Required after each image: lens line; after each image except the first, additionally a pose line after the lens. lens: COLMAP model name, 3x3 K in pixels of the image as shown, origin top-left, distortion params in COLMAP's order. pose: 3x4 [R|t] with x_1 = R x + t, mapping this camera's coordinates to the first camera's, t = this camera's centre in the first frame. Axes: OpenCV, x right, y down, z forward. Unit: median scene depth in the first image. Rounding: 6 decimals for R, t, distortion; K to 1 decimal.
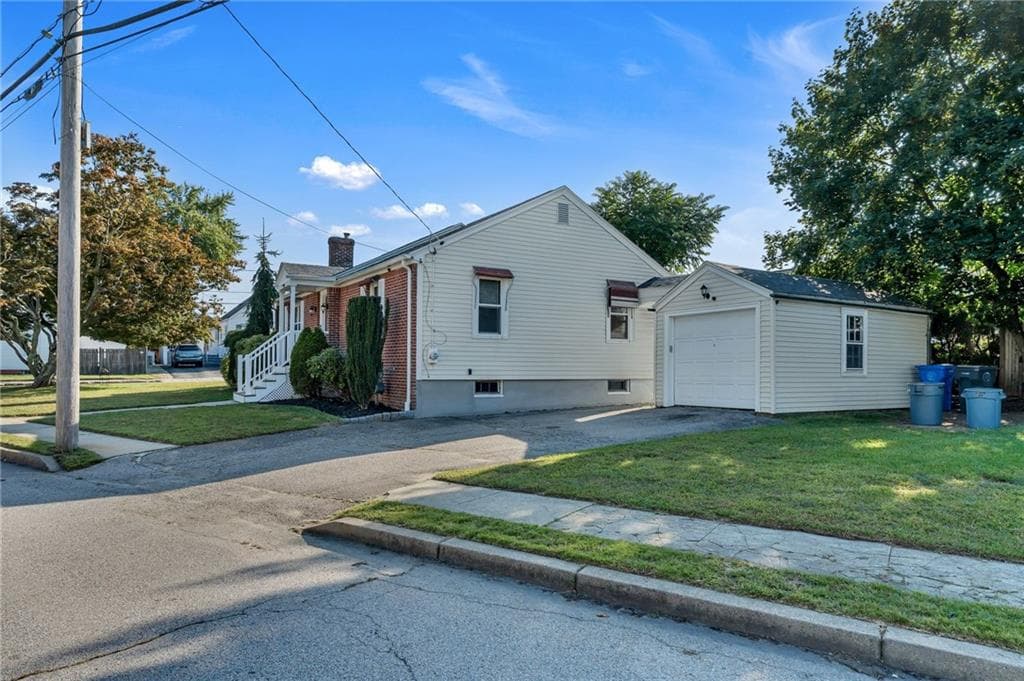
lens RADIAL K [[728.8, 0, 512.0], [0, 728.8, 340.5], [0, 0, 1]] dist [0.004477, 0.001848]
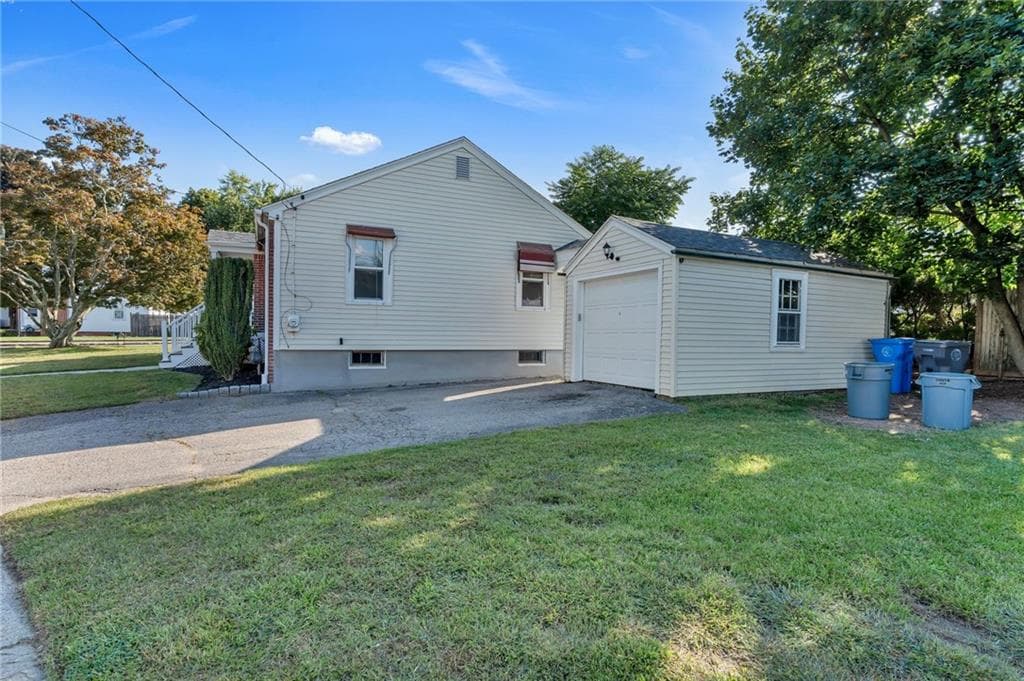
lens RADIAL K [[557.3, 0, 511.0], [0, 557.3, 334.1], [0, 0, 1]] dist [-0.004835, -0.000005]
pose [[0.993779, 0.009653, -0.110954, 0.206285], [-0.005110, 0.999139, 0.041161, 0.004037], [0.111256, -0.040338, 0.992973, 0.303726]]
